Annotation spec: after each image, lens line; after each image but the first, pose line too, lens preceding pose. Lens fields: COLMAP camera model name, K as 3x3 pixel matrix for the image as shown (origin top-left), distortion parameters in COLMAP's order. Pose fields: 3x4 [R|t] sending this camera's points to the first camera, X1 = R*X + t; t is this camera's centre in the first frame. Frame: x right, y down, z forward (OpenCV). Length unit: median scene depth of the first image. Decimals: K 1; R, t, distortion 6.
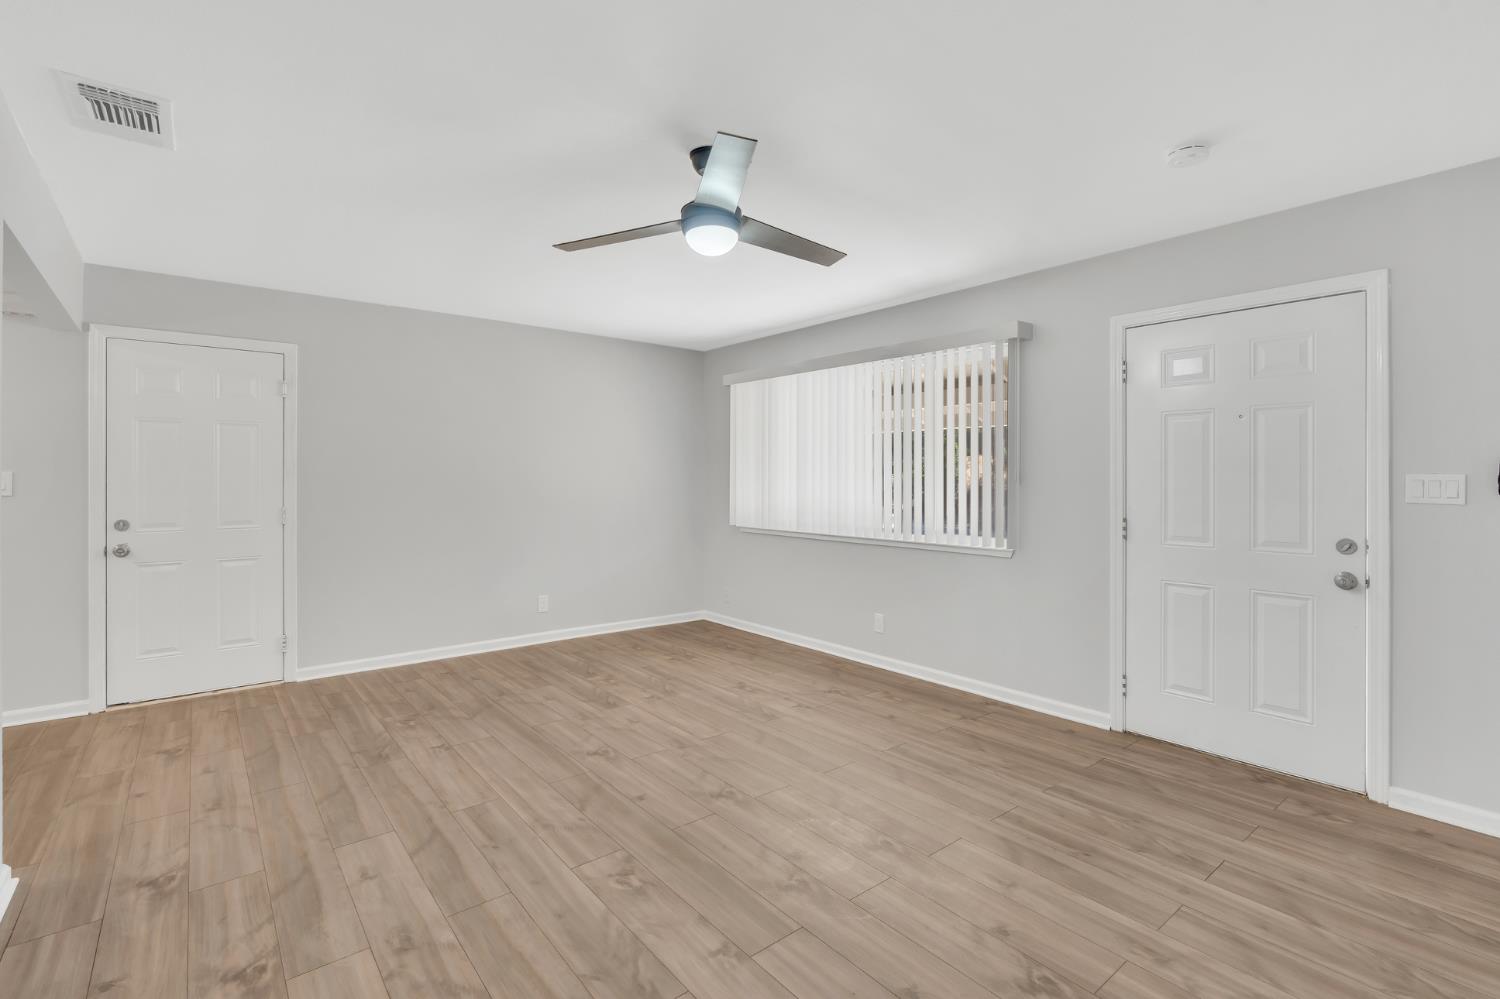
lens RADIAL K [[685.6, 0, 740.5], [0, 685.6, 473.2], [0, 0, 1]] dist [-0.009569, 0.003873]
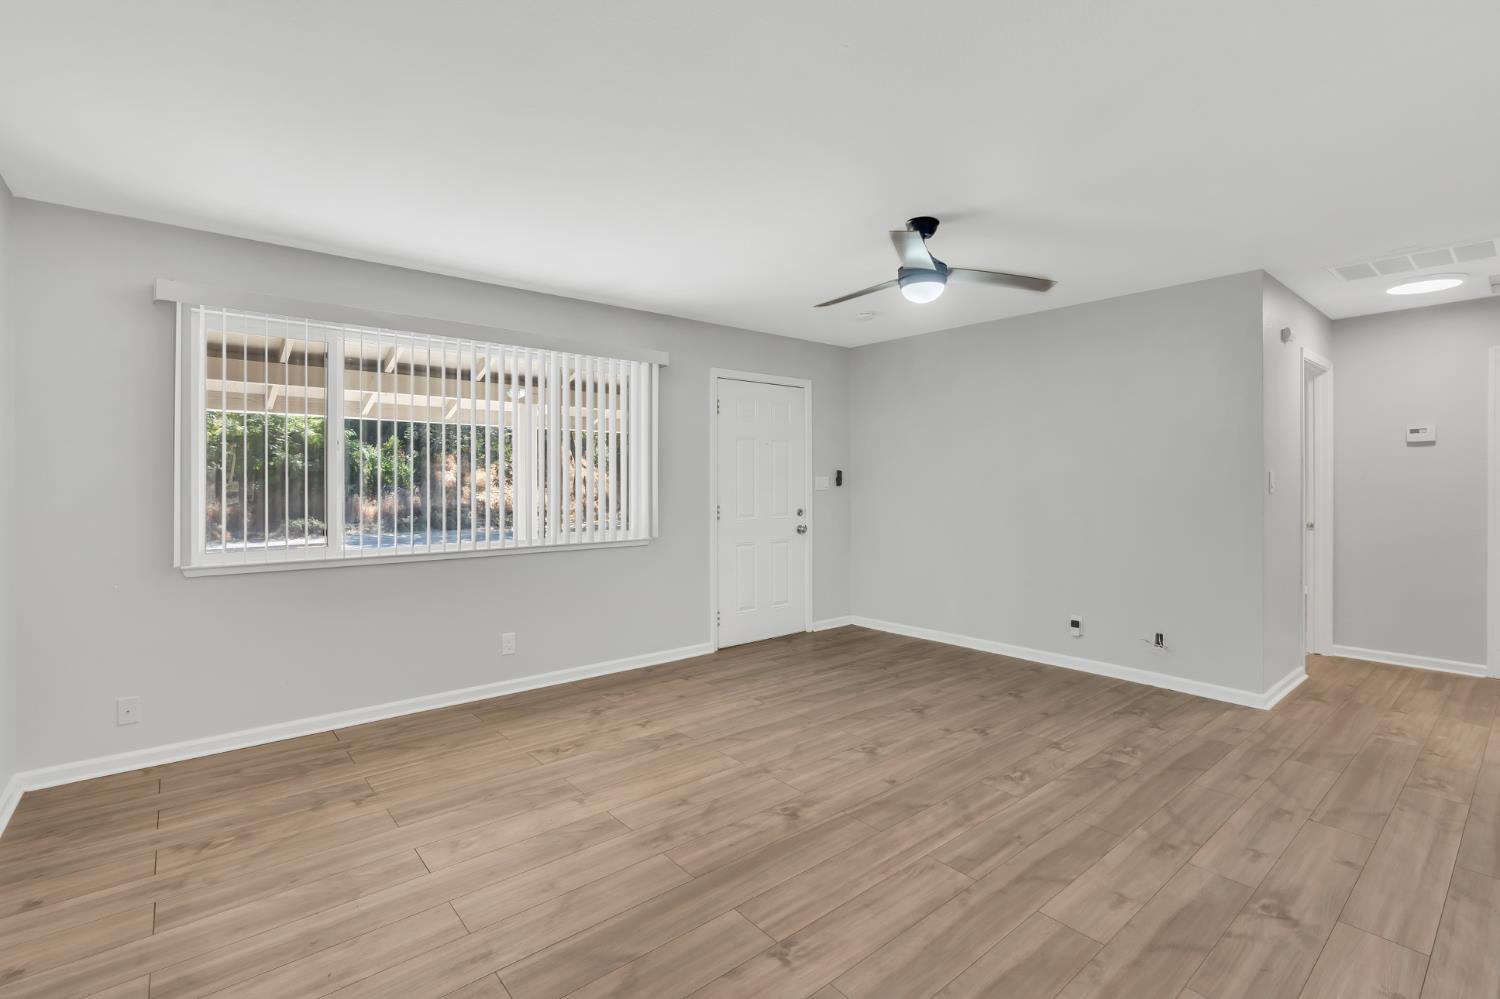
lens RADIAL K [[685.6, 0, 754.8], [0, 685.6, 461.6], [0, 0, 1]] dist [-0.009569, 0.003873]
pose [[-0.023461, 0.023136, 0.999457, -1.039994], [-0.006441, 0.999708, -0.023293, 0.005160], [-0.999704, -0.006984, -0.023305, 1.065466]]
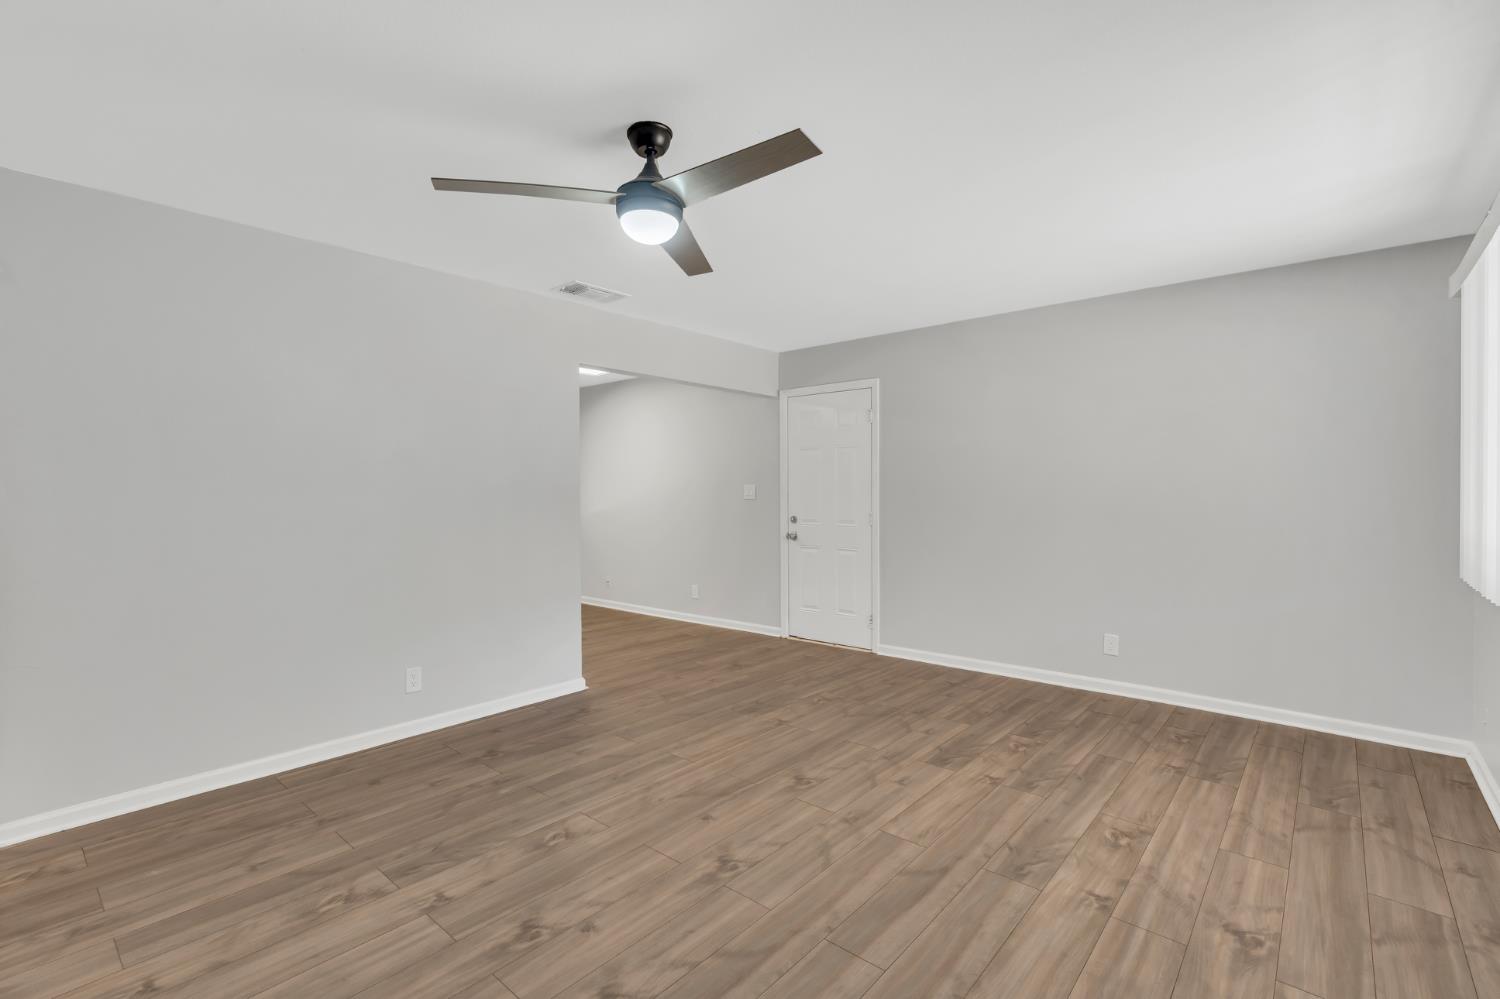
lens RADIAL K [[685.6, 0, 756.4], [0, 685.6, 476.4], [0, 0, 1]] dist [-0.009569, 0.003873]
pose [[0.188342, -0.019028, -0.981919, 0.713027], [0.012299, 0.999780, -0.017015, 0.006589], [0.982026, -0.008872, 0.188535, 0.765287]]
